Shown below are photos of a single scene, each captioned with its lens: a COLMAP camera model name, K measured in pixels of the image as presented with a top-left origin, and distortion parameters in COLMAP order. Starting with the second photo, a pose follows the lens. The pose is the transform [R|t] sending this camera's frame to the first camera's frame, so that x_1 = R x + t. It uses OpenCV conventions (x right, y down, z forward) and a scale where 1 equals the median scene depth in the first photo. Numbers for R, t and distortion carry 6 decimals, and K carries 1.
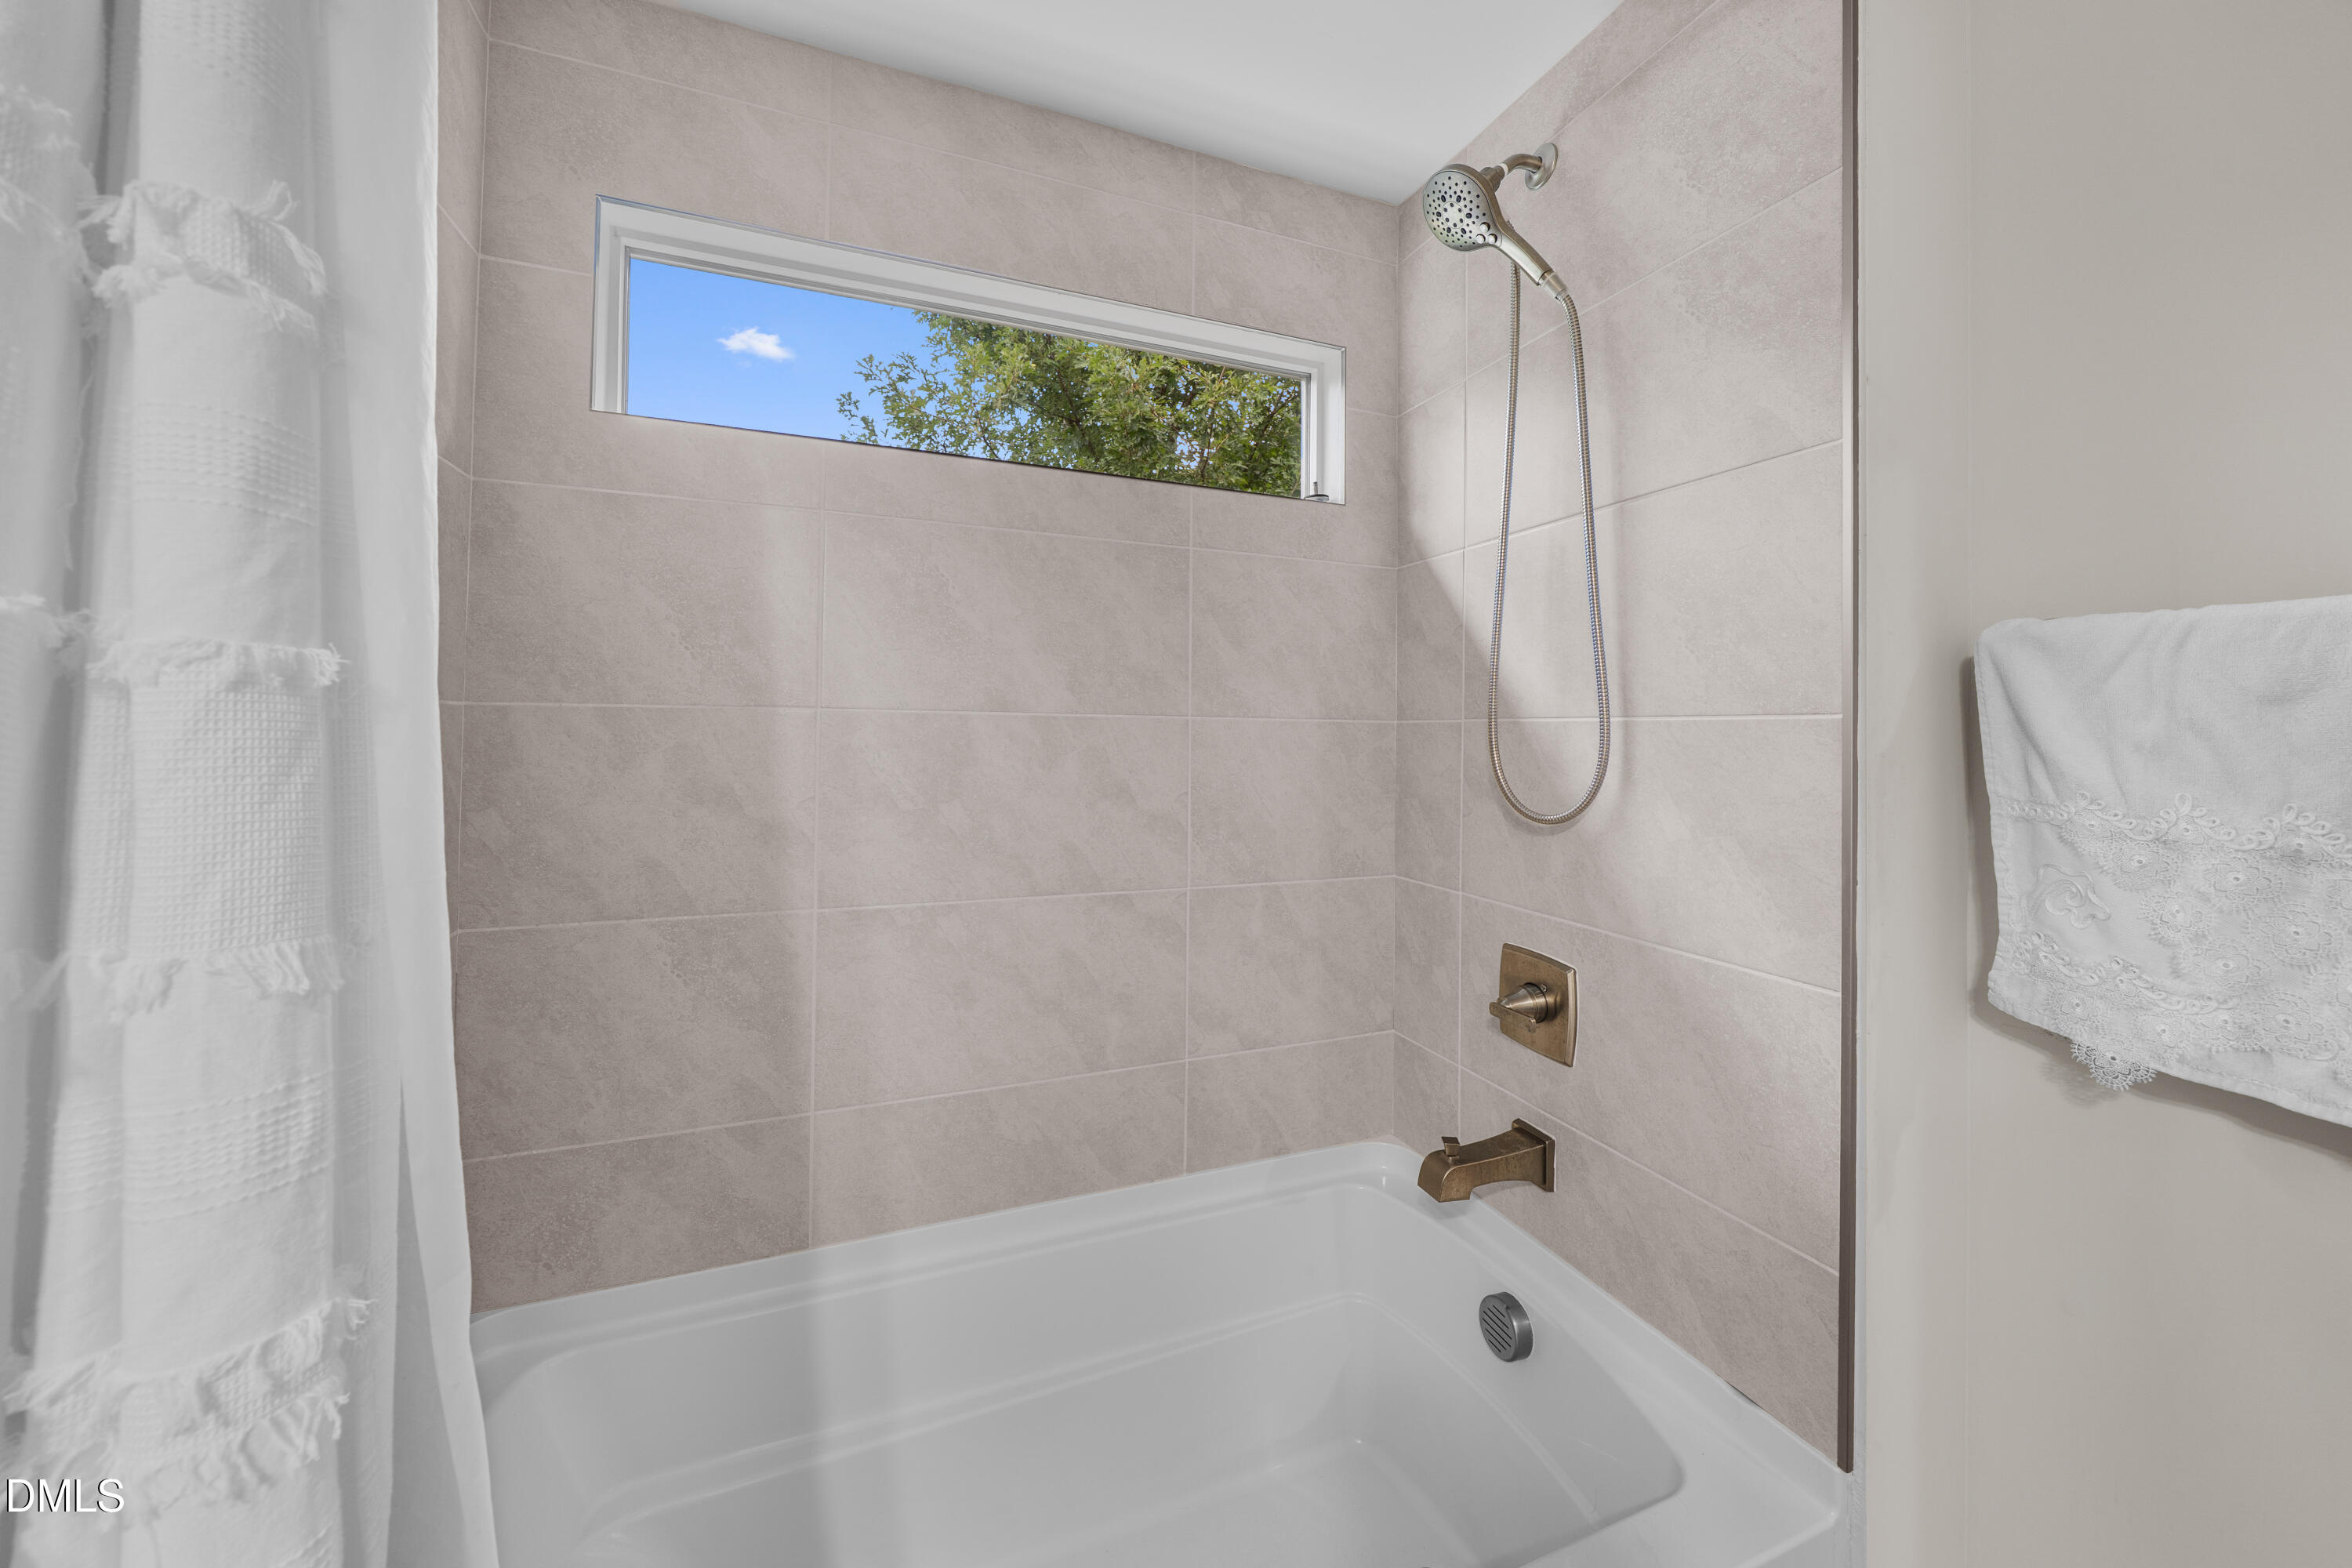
lens RADIAL K [[822.2, 0, 1158.3], [0, 822.2, 721.6], [0, 0, 1]] dist [-0.010079, 0.000396]
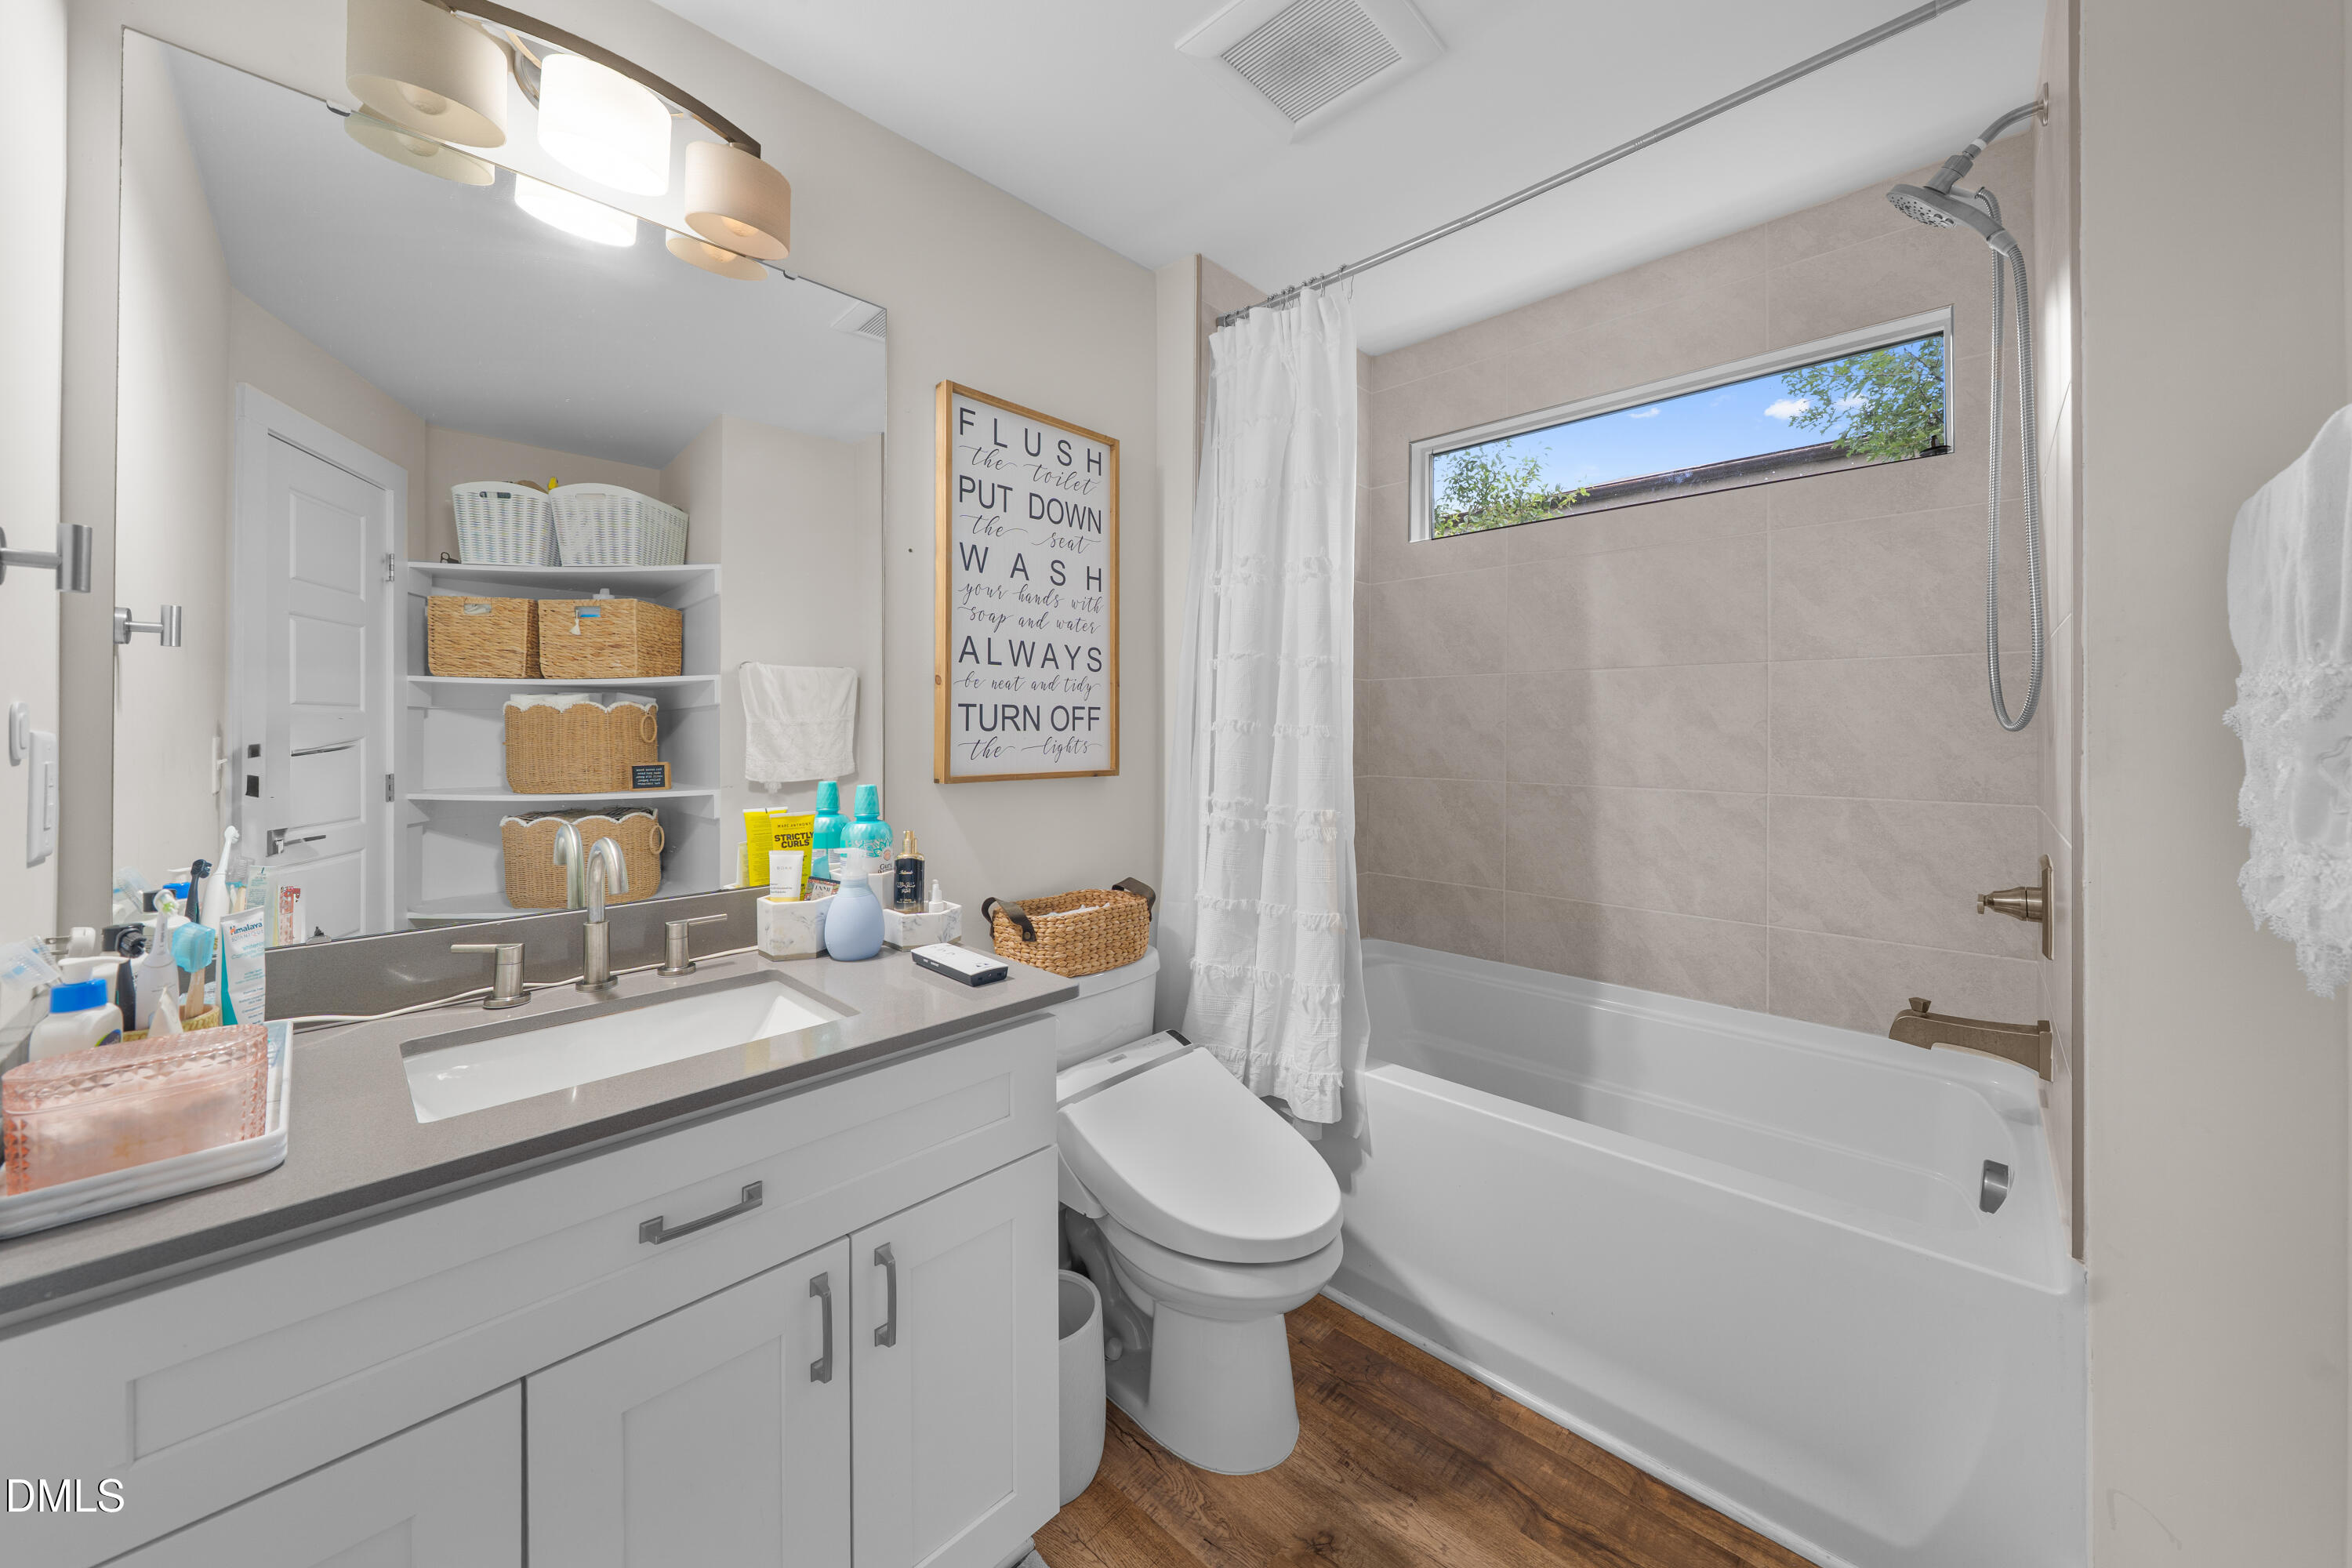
lens RADIAL K [[822.2, 0, 1181.2], [0, 822.2, 720.6], [0, 0, 1]] dist [-0.010079, 0.000396]
pose [[0.429313, -0.018476, -0.902967, 1.358328], [0.013902, 0.999807, -0.013848, 0.154232], [0.903049, -0.006608, 0.429487, -0.658539]]
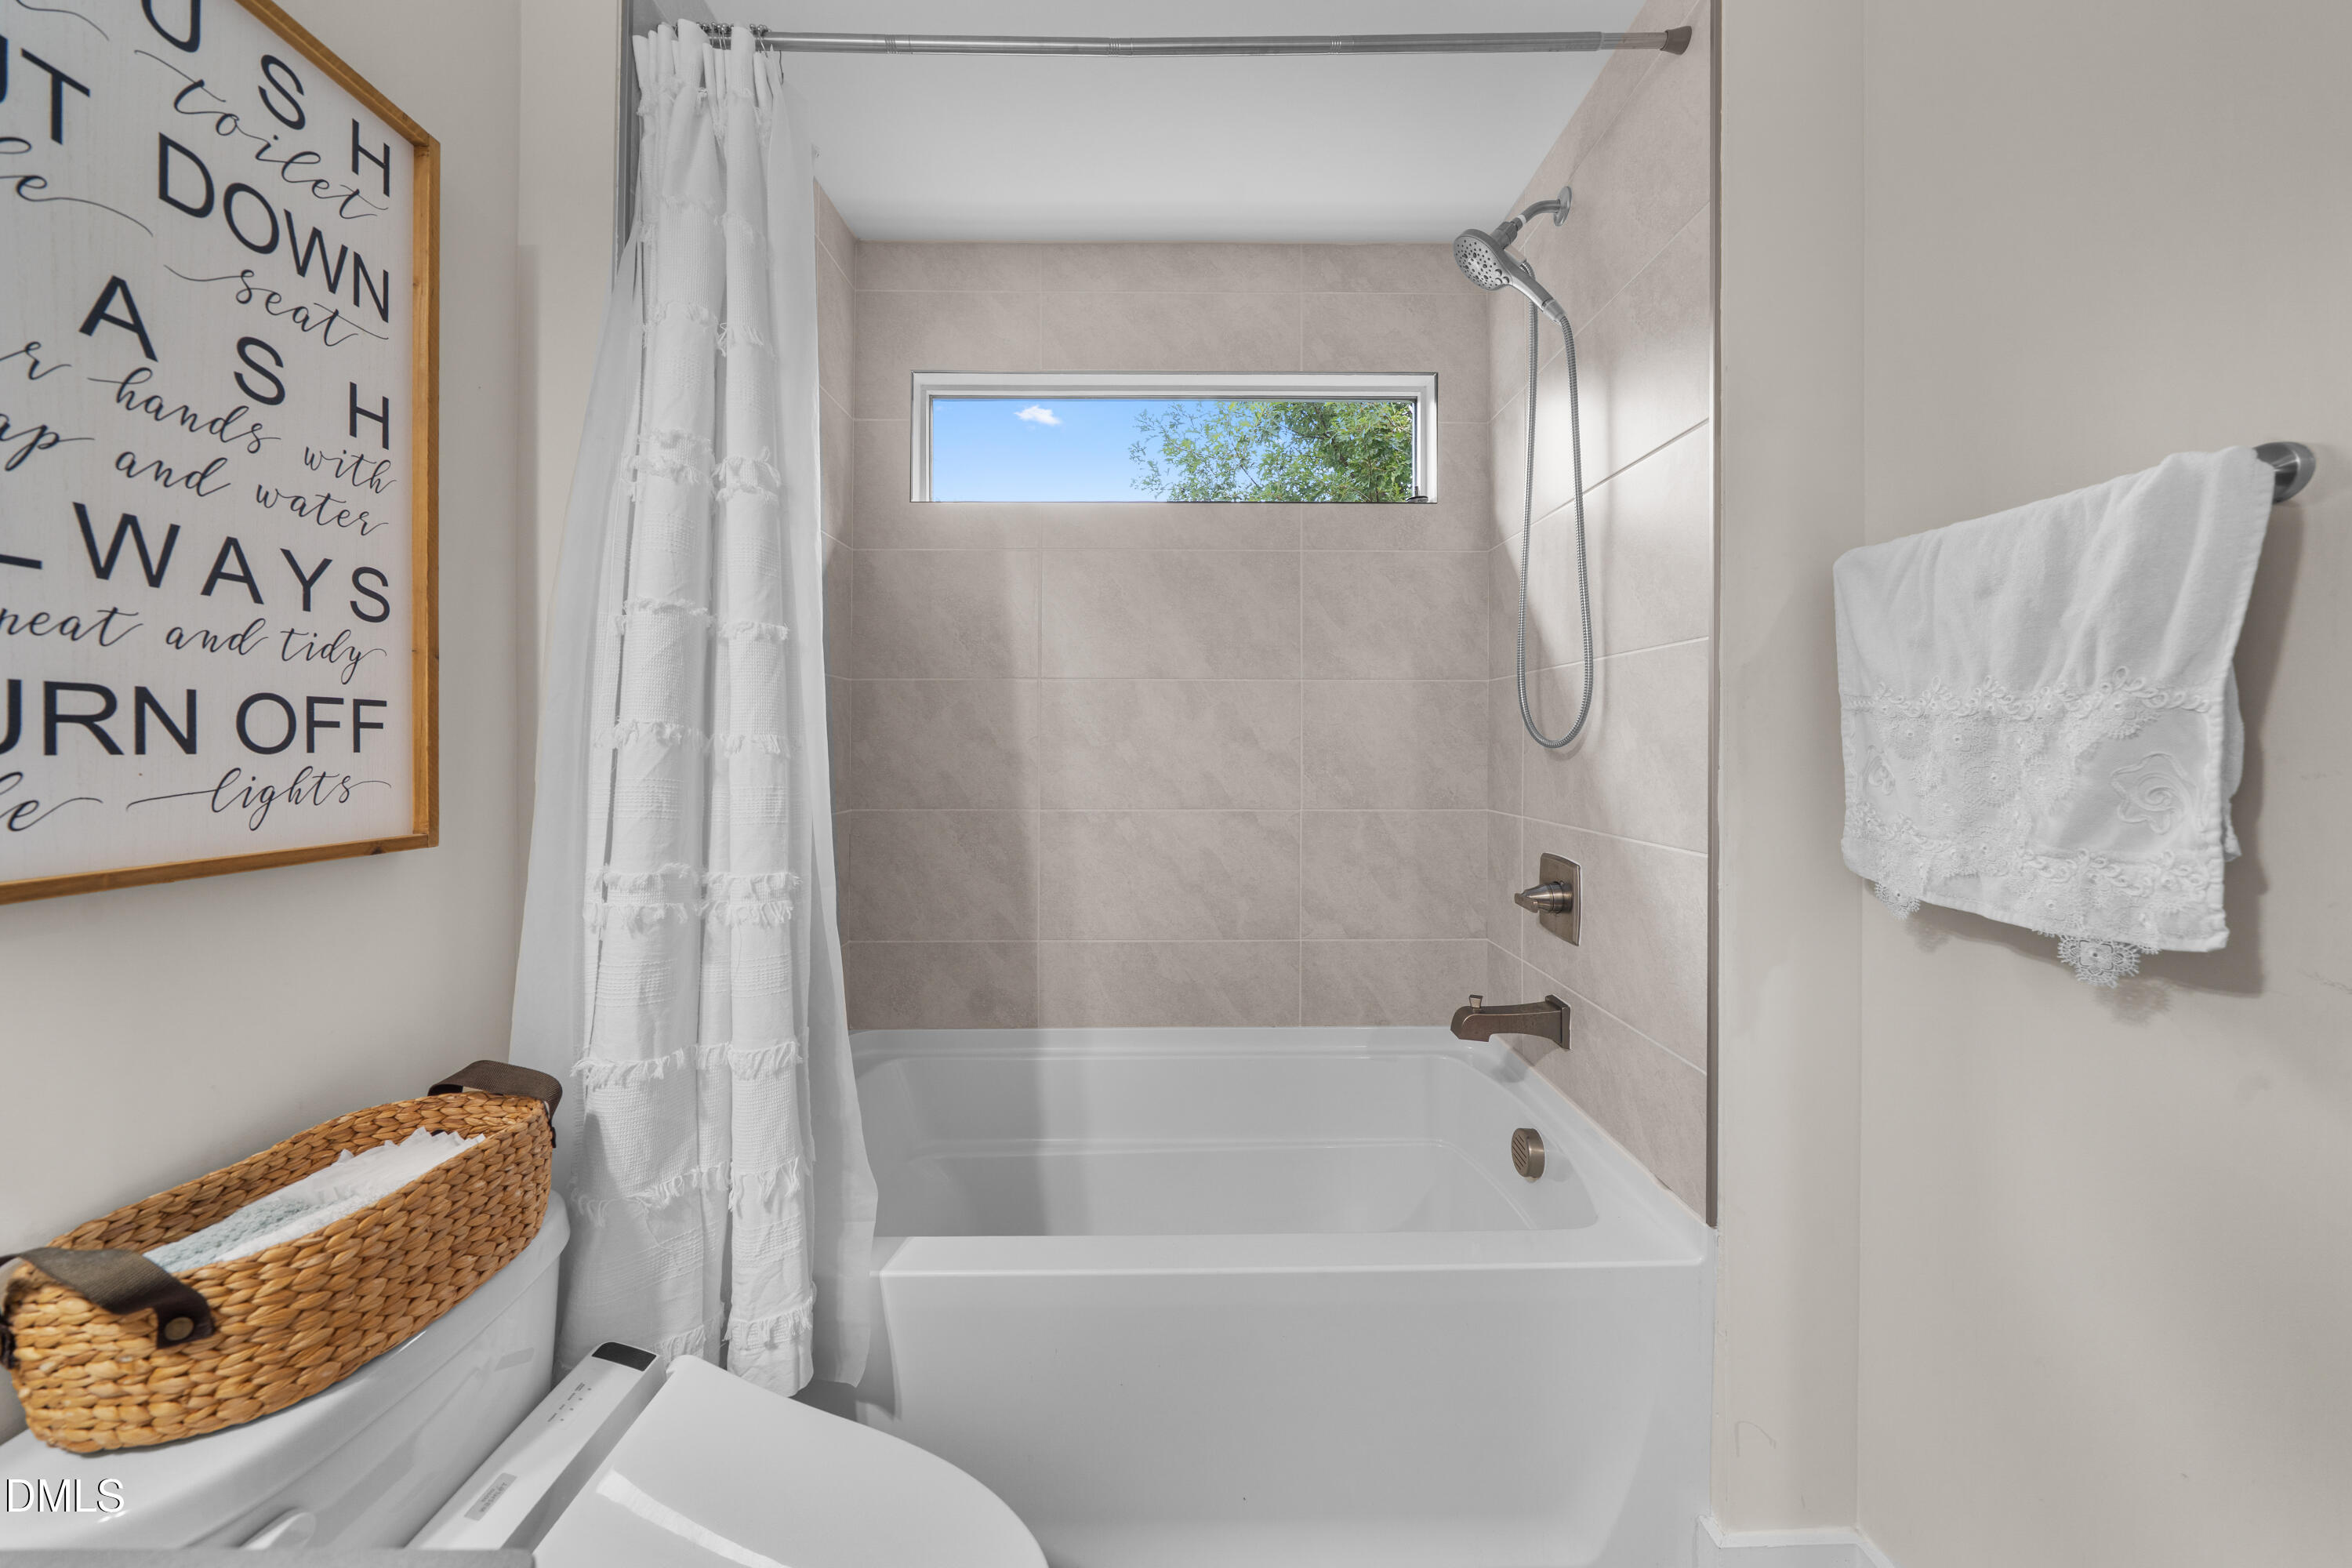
lens RADIAL K [[822.2, 0, 1179.4], [0, 822.2, 745.1], [0, 0, 1]] dist [-0.010079, 0.000396]
pose [[0.936284, -0.010682, -0.351081, 0.533908], [0.014216, 0.999871, 0.007488, 0.145323], [0.350956, -0.012002, 0.936315, -0.502636]]
